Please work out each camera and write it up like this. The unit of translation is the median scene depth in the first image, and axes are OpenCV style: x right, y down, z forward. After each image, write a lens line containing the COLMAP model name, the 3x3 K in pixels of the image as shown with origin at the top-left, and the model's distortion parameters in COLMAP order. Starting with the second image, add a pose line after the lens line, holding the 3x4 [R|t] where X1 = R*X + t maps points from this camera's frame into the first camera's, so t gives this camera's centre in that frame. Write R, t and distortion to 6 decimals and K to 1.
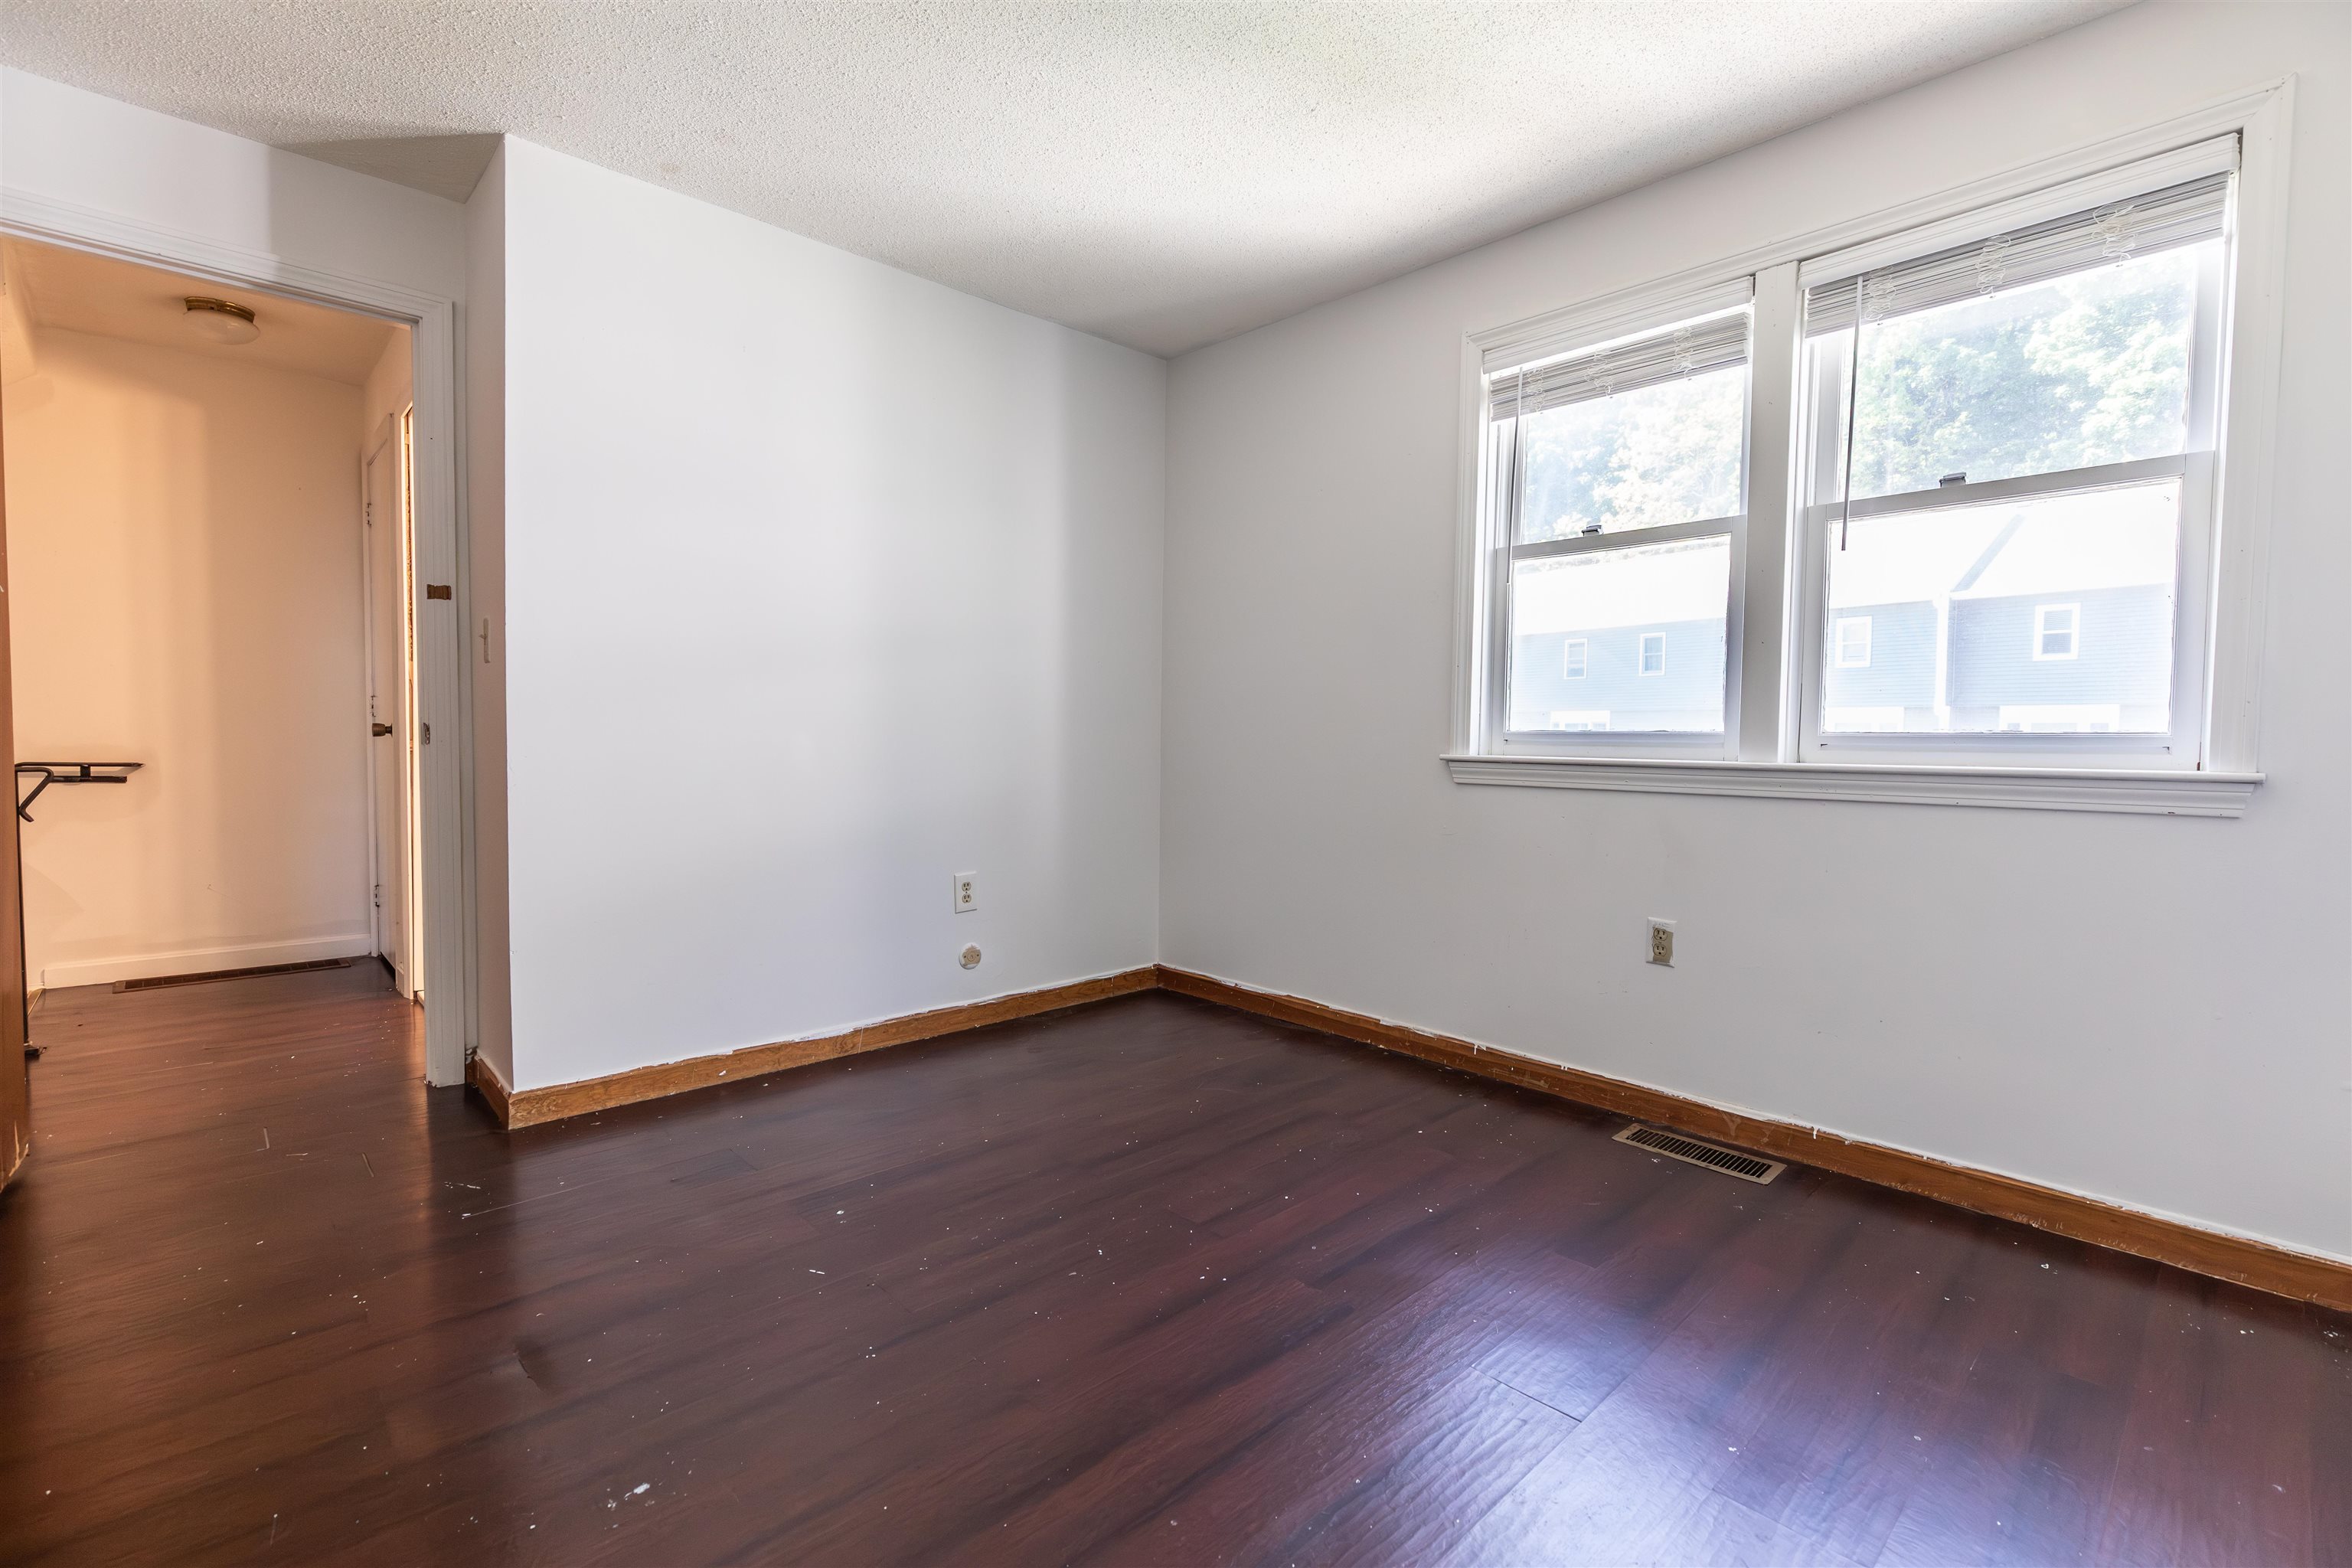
lens RADIAL K [[1054.6, 0, 1194.7], [0, 1054.6, 774.2], [0, 0, 1]] dist [0.008175, 0.000072]
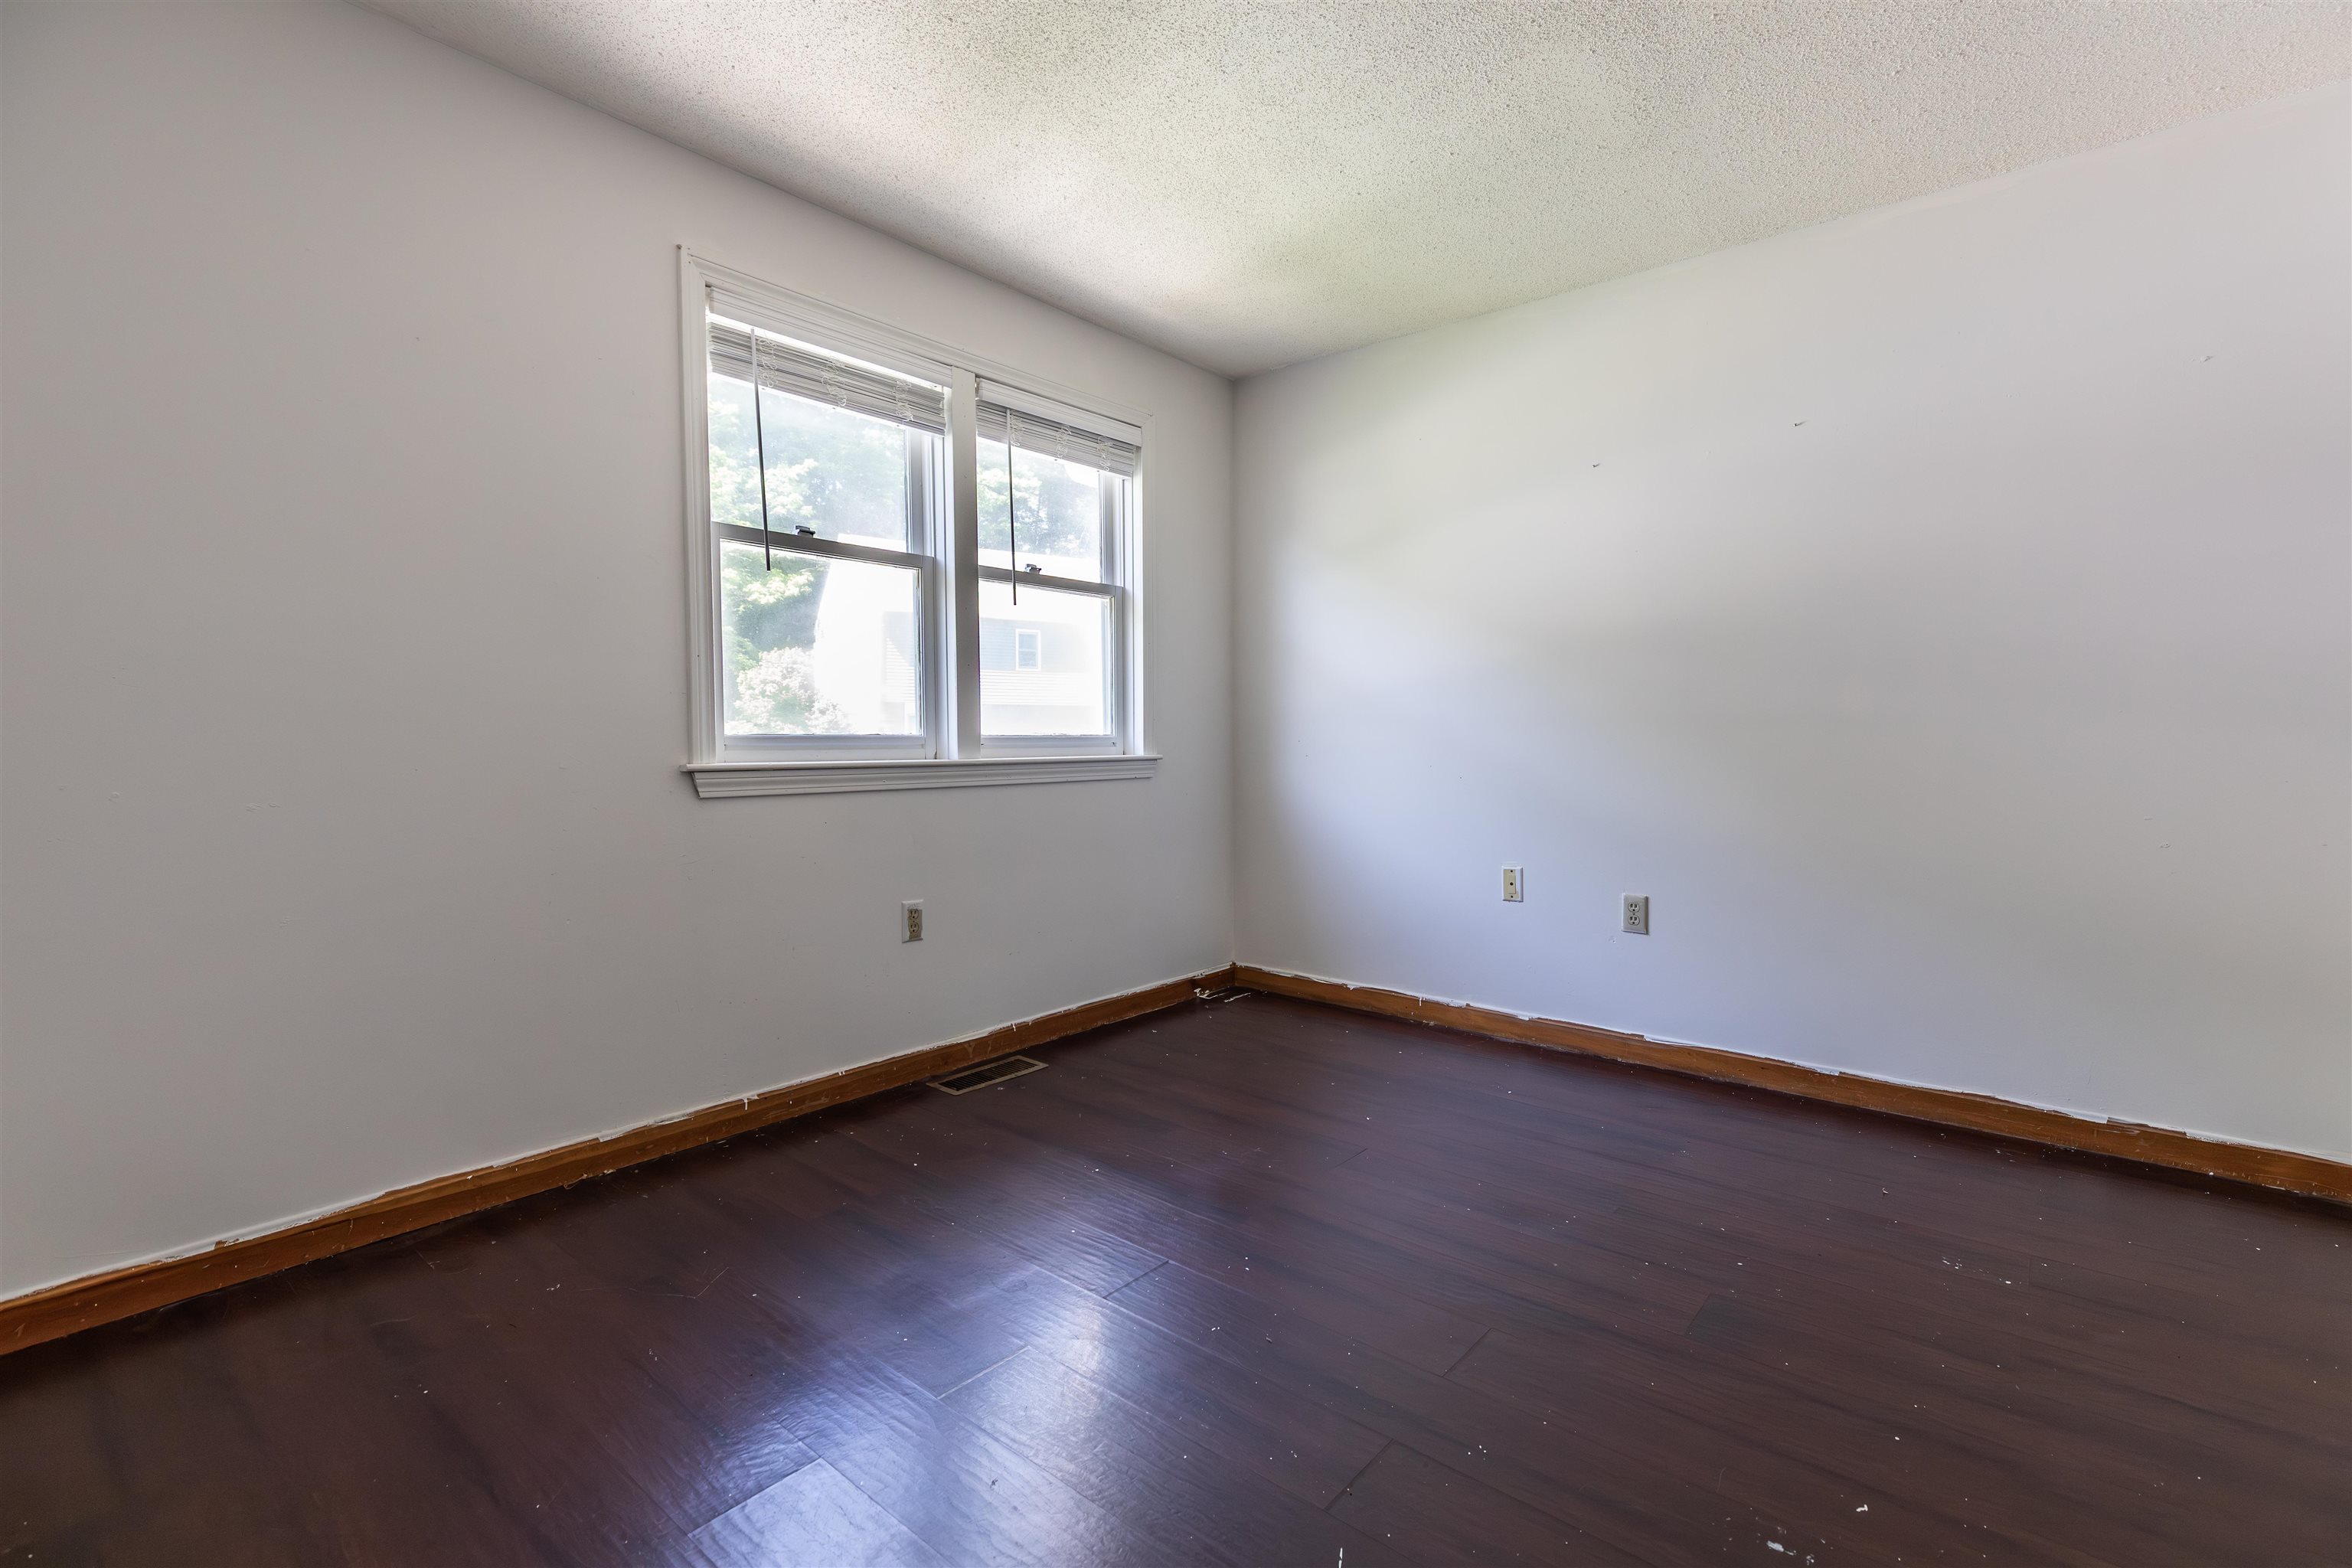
lens RADIAL K [[1054.6, 0, 1194.7], [0, 1054.6, 774.2], [0, 0, 1]] dist [0.008175, 0.000072]
pose [[-0.118187, -0.045870, 0.991931, -0.695458], [0.036569, 0.998054, 0.050510, -0.043312], [-0.992318, 0.042244, -0.116280, 0.809734]]
